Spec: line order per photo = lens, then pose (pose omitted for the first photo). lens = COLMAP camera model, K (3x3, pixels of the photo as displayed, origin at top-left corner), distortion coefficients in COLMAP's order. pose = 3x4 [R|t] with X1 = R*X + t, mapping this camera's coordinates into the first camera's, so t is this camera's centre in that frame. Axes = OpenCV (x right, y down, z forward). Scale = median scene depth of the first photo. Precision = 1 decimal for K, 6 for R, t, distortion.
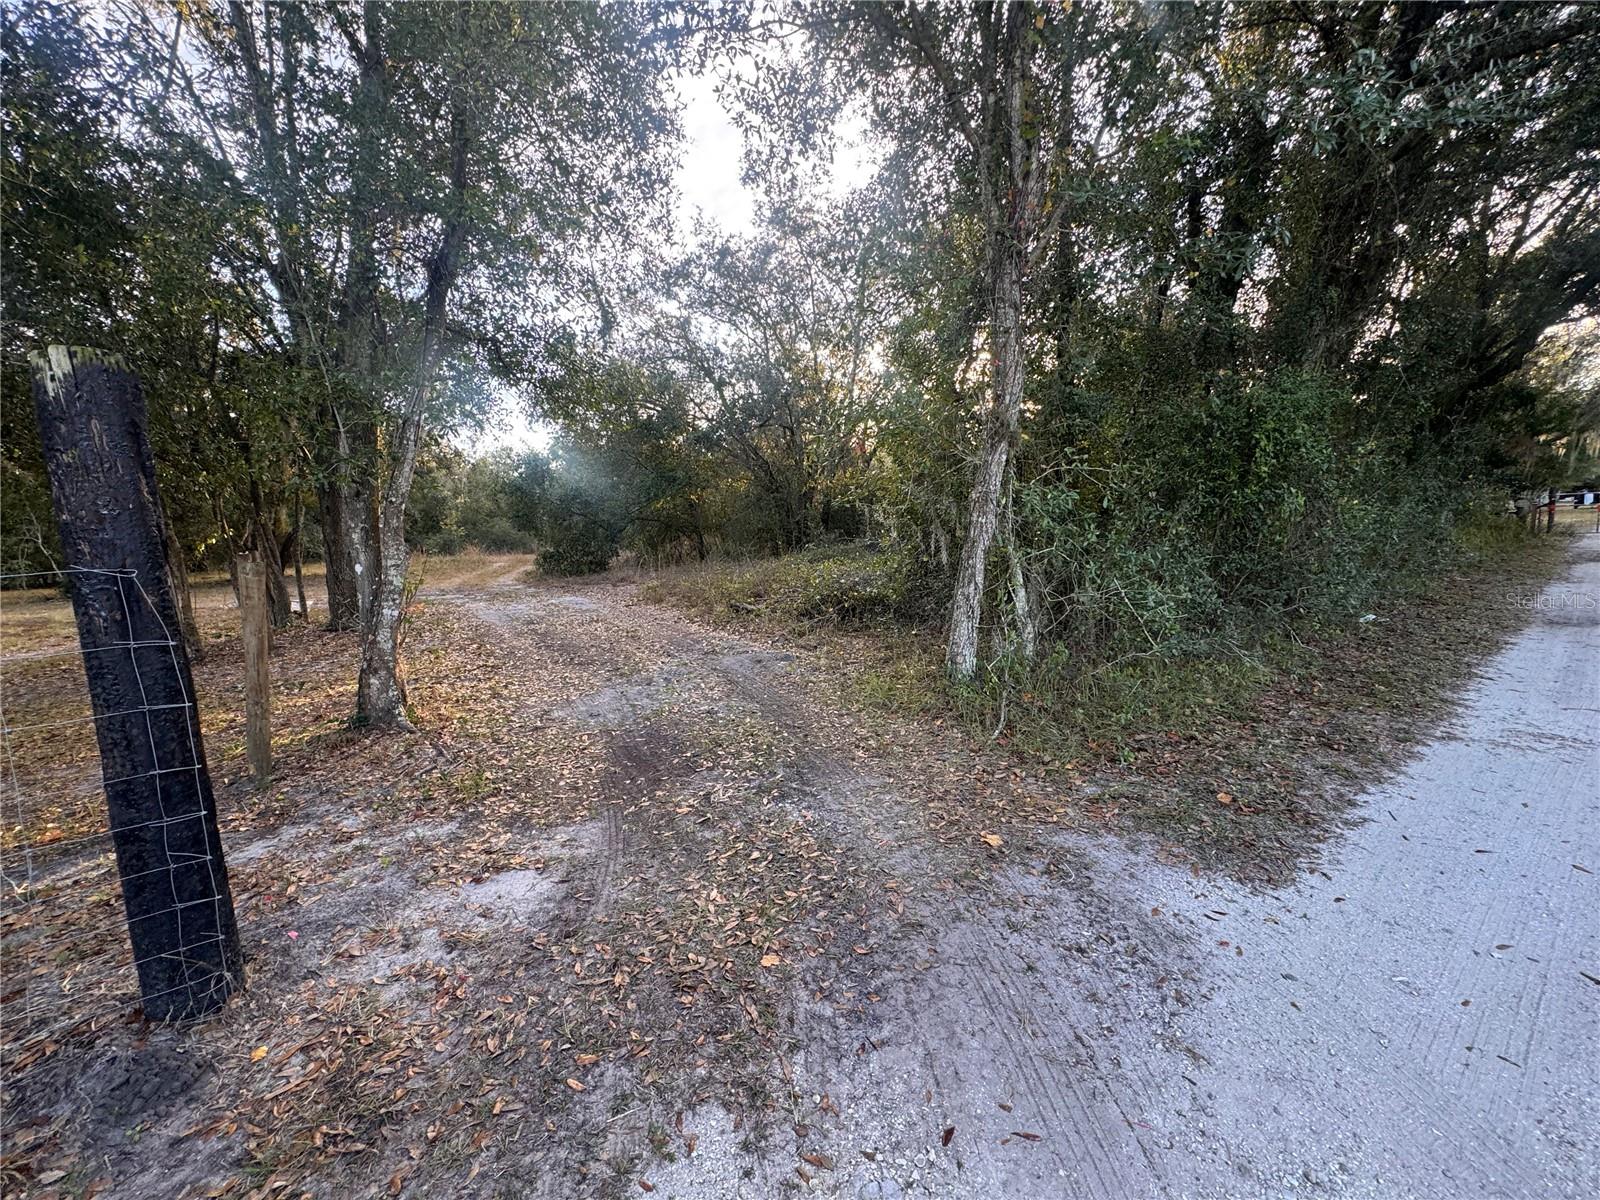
lens RADIAL K [[642.1, 0, 800.0], [0, 642.1, 600.0], [0, 0, 1]] dist [-0.000332, 0.000135]
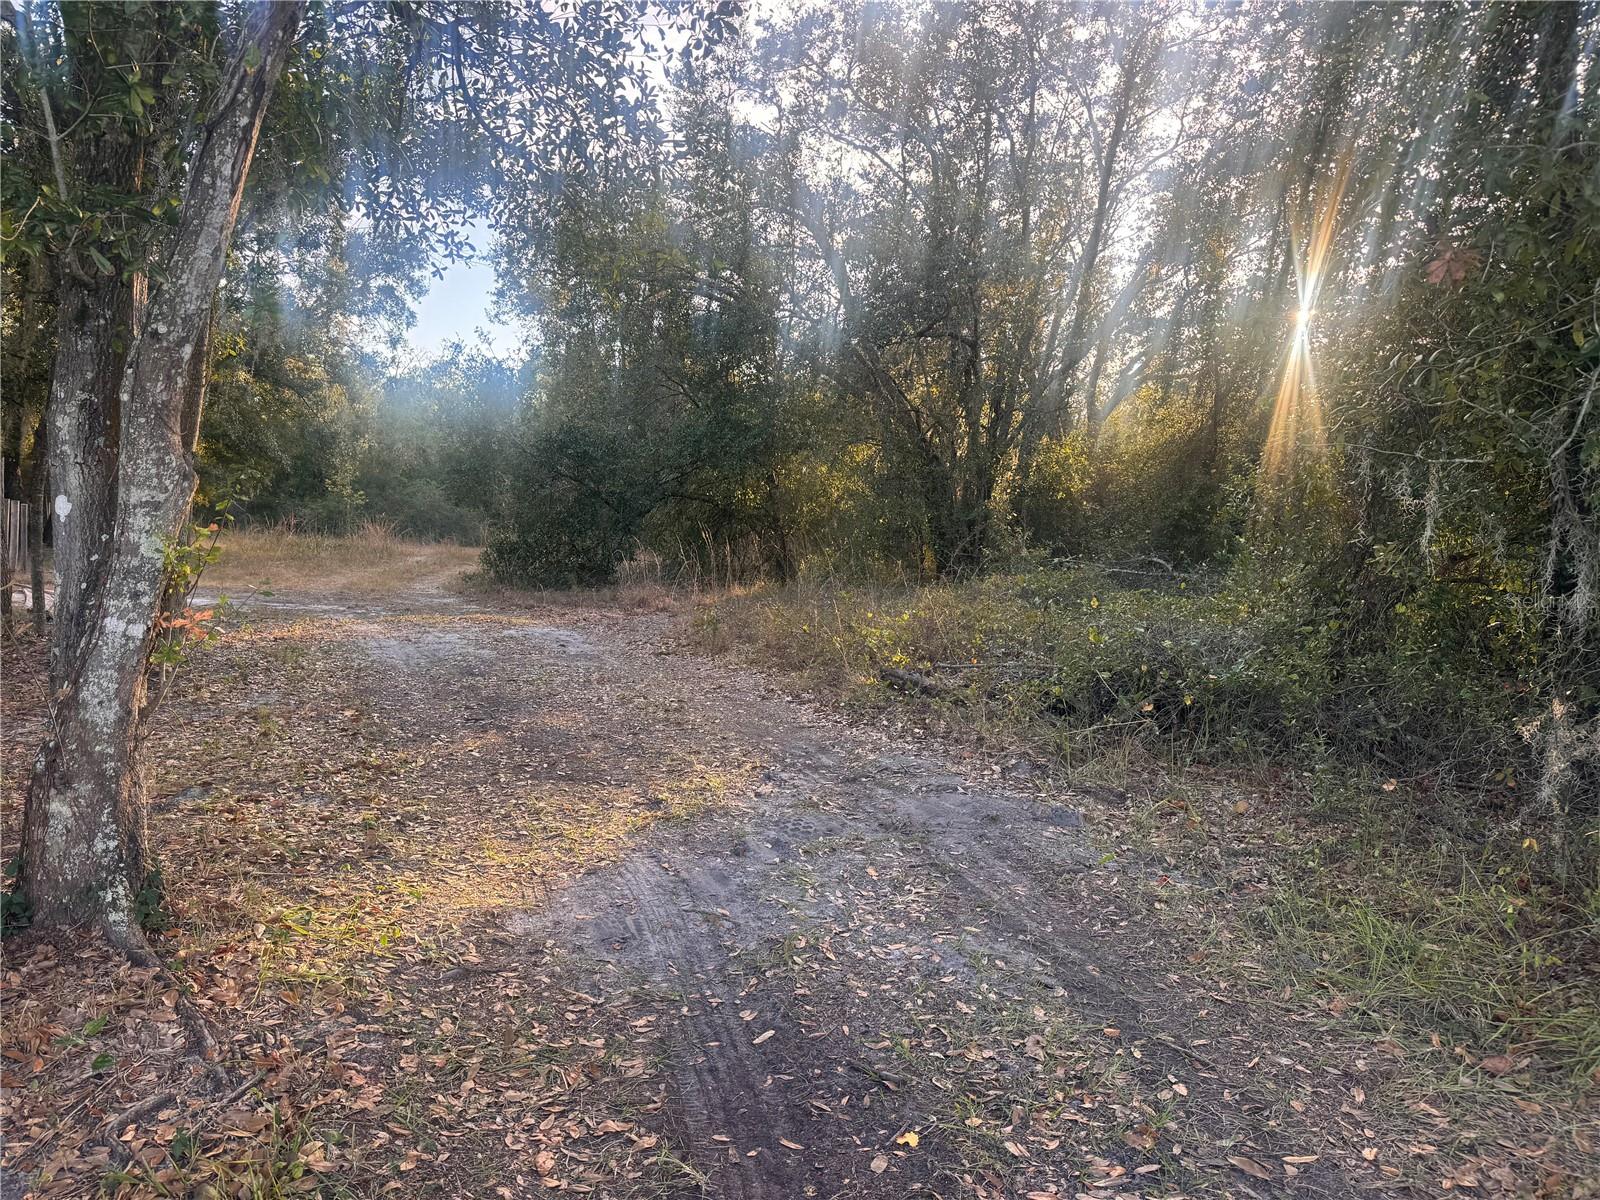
lens RADIAL K [[1106.2, 0, 804.5], [0, 1106.2, 607.8], [0, 0, 1]] dist [0.070013, -0.090461]
pose [[0.991521, 0.080973, -0.101632, -0.164966], [-0.085790, 0.995343, -0.043949, 0.002212], [0.097600, 0.052295, 0.993851, 0.359668]]
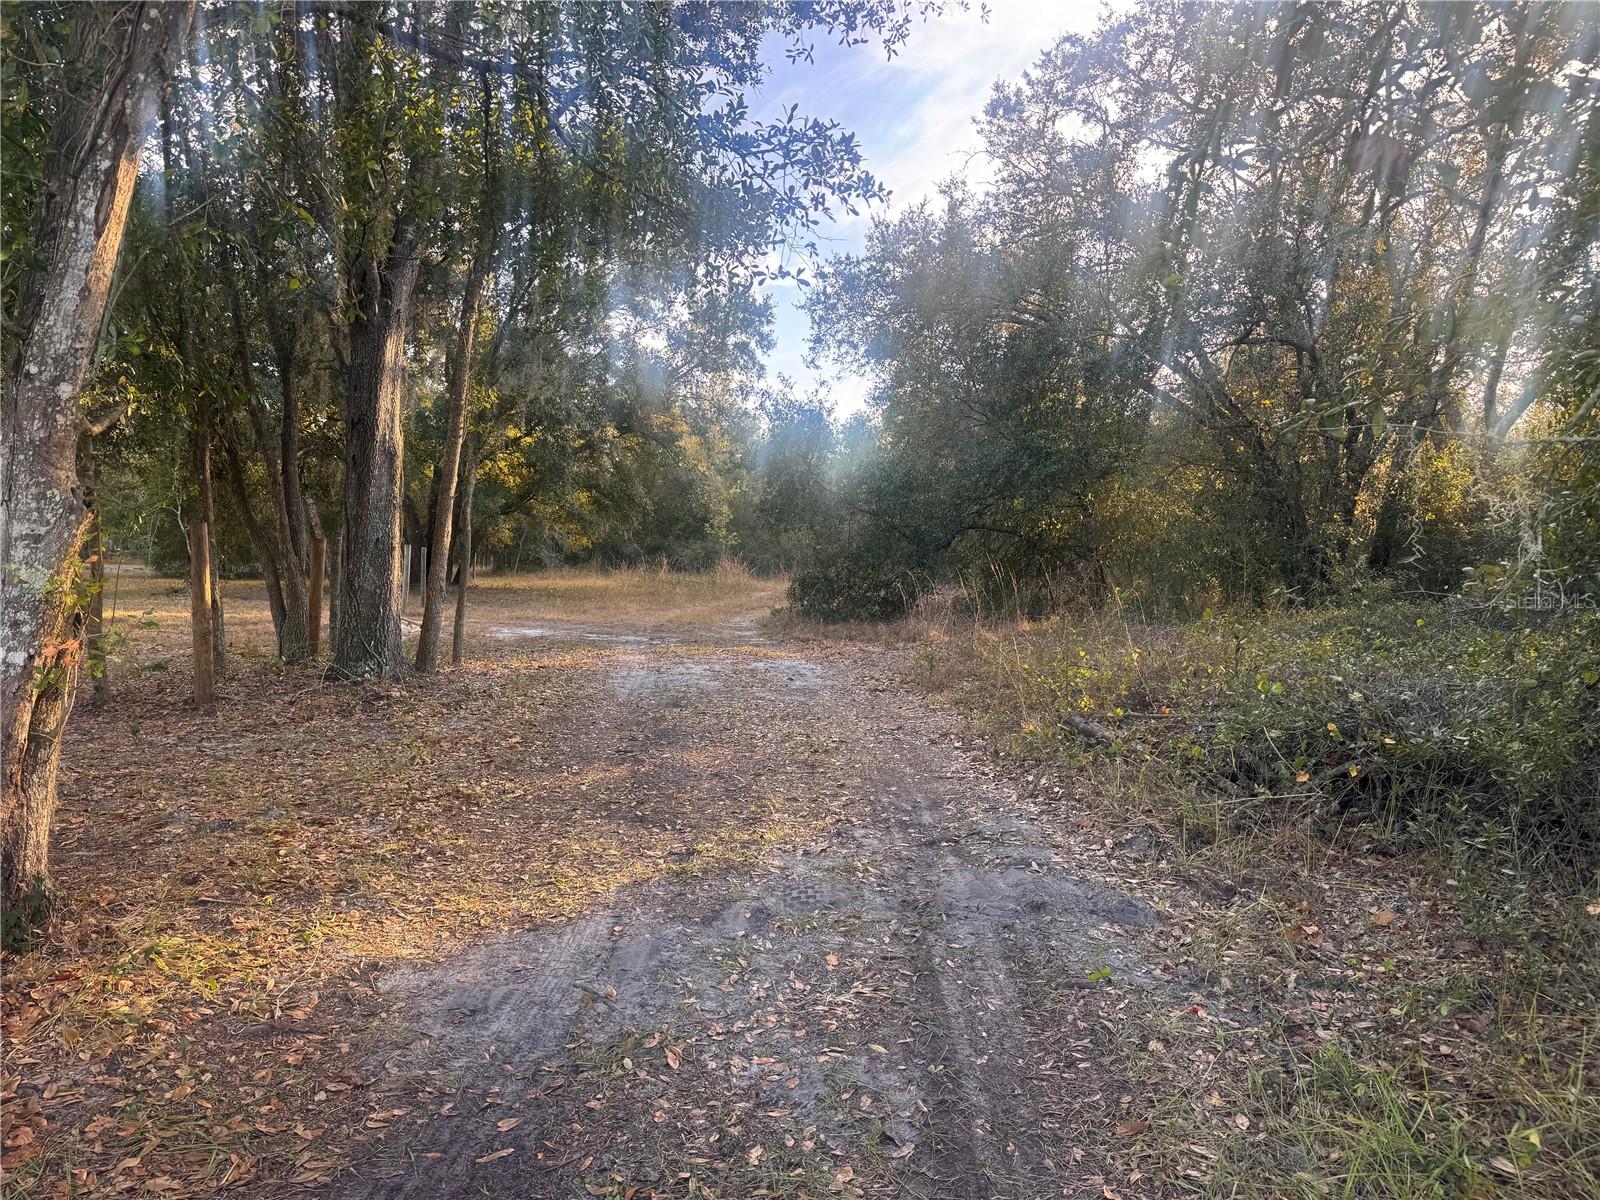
lens RADIAL K [[1096.1, 0, 823.2], [0, 1096.1, 595.0], [0, 0, 1]] dist [0.075385, -0.090635]
pose [[0.901602, 0.075313, -0.425961, 0.094896], [-0.108470, 0.992627, -0.054087, -0.032408], [0.418747, 0.094969, 0.903124, 0.550902]]
